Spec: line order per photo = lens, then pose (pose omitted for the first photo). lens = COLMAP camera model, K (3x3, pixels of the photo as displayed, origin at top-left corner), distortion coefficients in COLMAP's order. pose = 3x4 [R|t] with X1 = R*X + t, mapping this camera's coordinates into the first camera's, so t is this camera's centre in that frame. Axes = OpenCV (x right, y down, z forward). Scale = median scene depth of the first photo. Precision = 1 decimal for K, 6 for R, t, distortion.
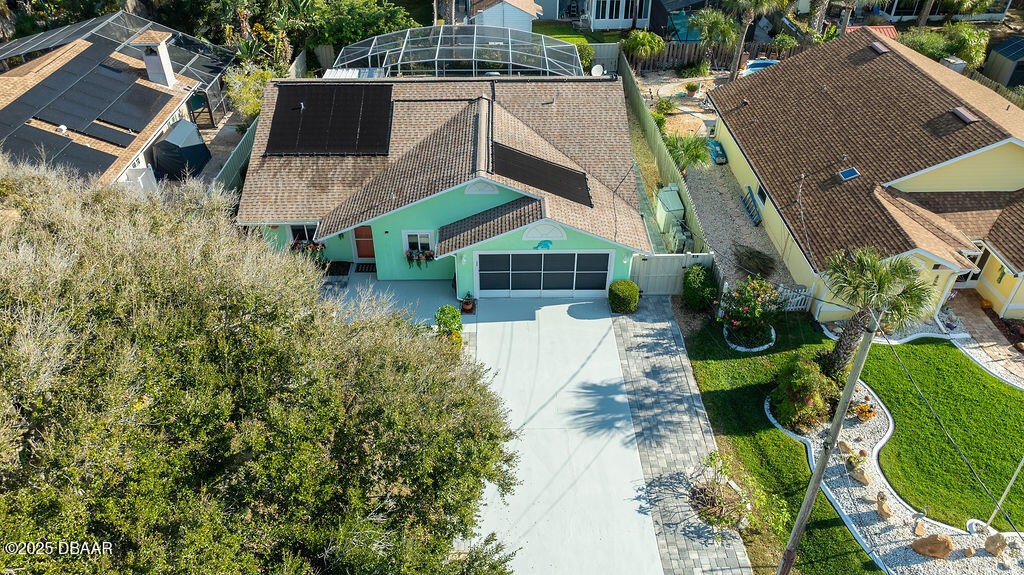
lens RADIAL K [[723.9, 0, 501.6], [0, 723.9, 271.1], [0, 0, 1]] dist [-0.036568, 0.063921]
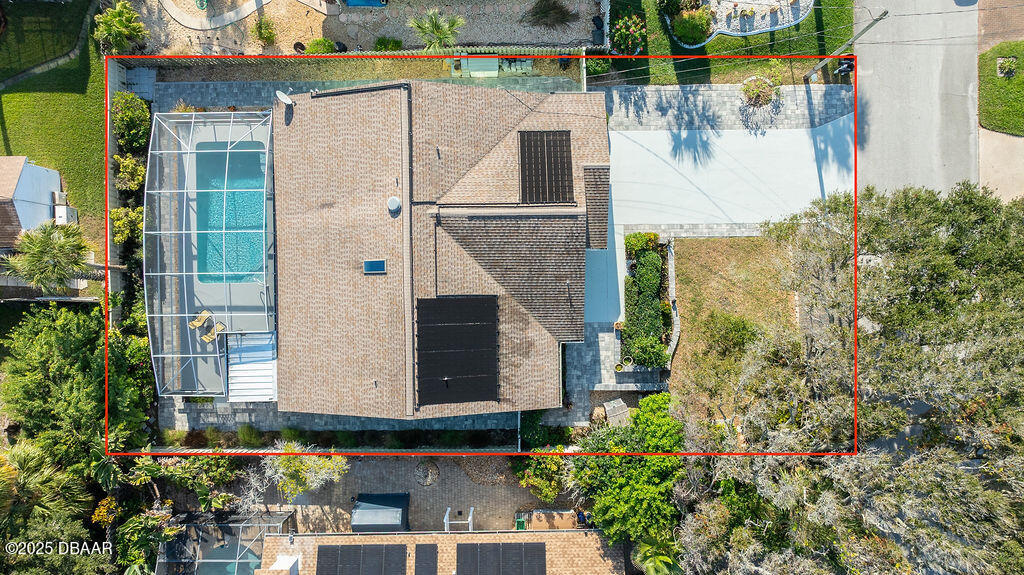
lens RADIAL K [[732.9, 0, 512.0], [0, 732.9, 287.5], [0, 0, 1]] dist [-0.036701, 0.063482]
pose [[-0.002568, -0.999960, 0.008592, -0.170051], [0.594985, 0.005378, 0.803719, -1.212194], [-0.803733, 0.007175, 0.594947, 0.296069]]
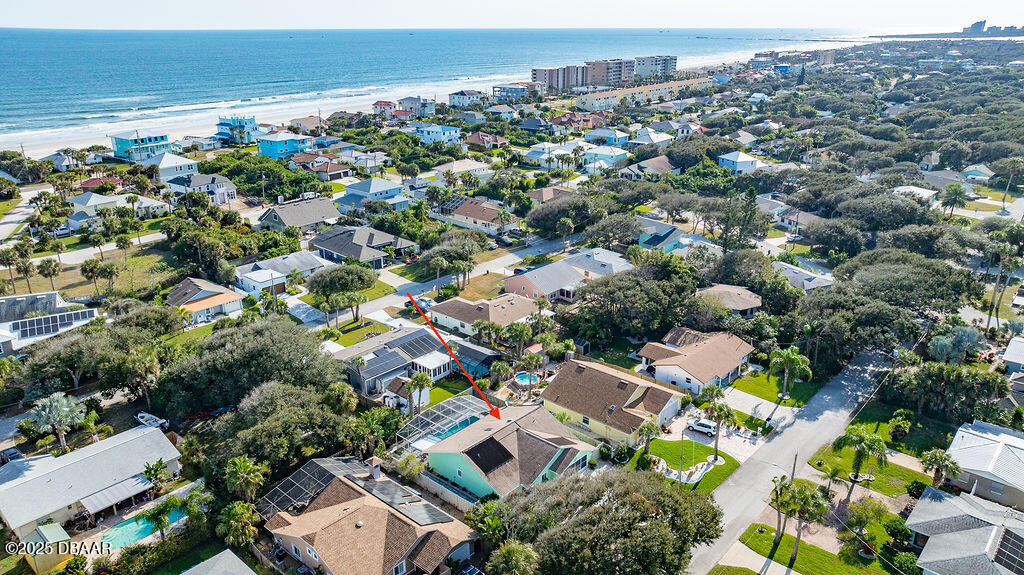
lens RADIAL K [[722.6, 0, 512.0], [0, 722.6, 287.5], [0, 0, 1]] dist [-0.030306, 0.062389]
pose [[0.676151, -0.248434, 0.693614, -2.284921], [0.434496, 0.894756, -0.103079, -0.534112], [-0.595007, 0.371070, 0.712934, -1.545970]]
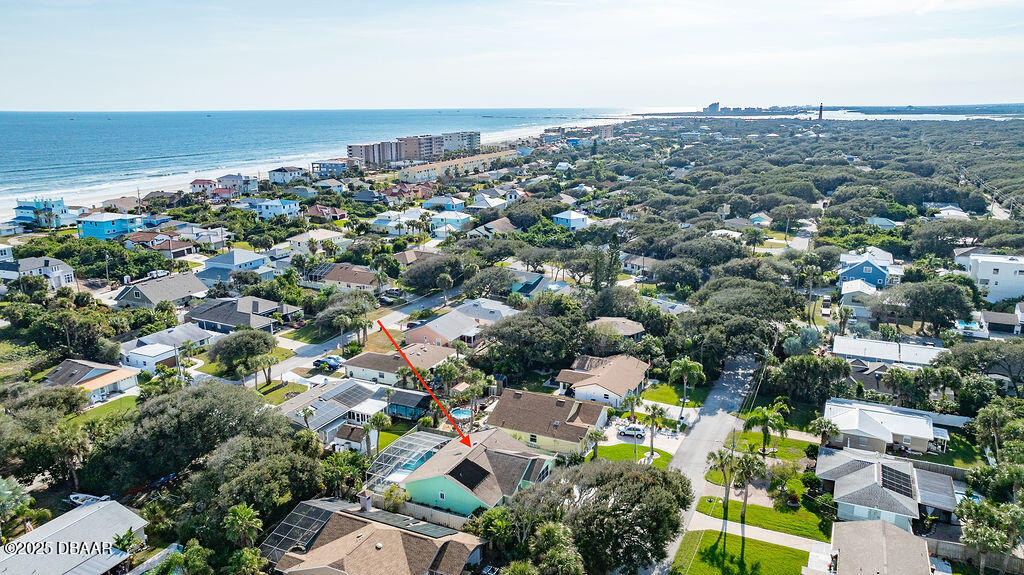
lens RADIAL K [[722.6, 0, 512.0], [0, 722.6, 287.5], [0, 0, 1]] dist [-0.030306, 0.062389]
pose [[0.443875, -0.216475, 0.869548, -3.059014], [0.532587, 0.844122, -0.061723, -0.677656], [-0.720643, 0.490507, 0.489976, -1.200954]]
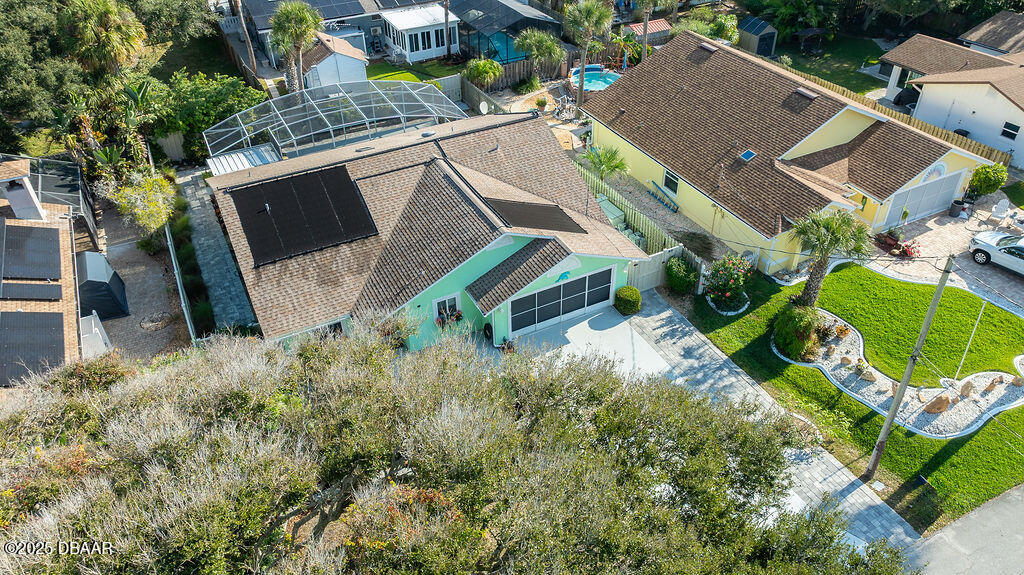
lens RADIAL K [[732.9, 0, 512.0], [0, 732.9, 287.5], [0, 0, 1]] dist [-0.036701, 0.063482]
pose [[0.892573, -0.279659, 0.353701, -0.412530], [0.273763, 0.959410, 0.067724, -0.116484], [-0.358284, 0.036381, 0.932904, -0.032486]]
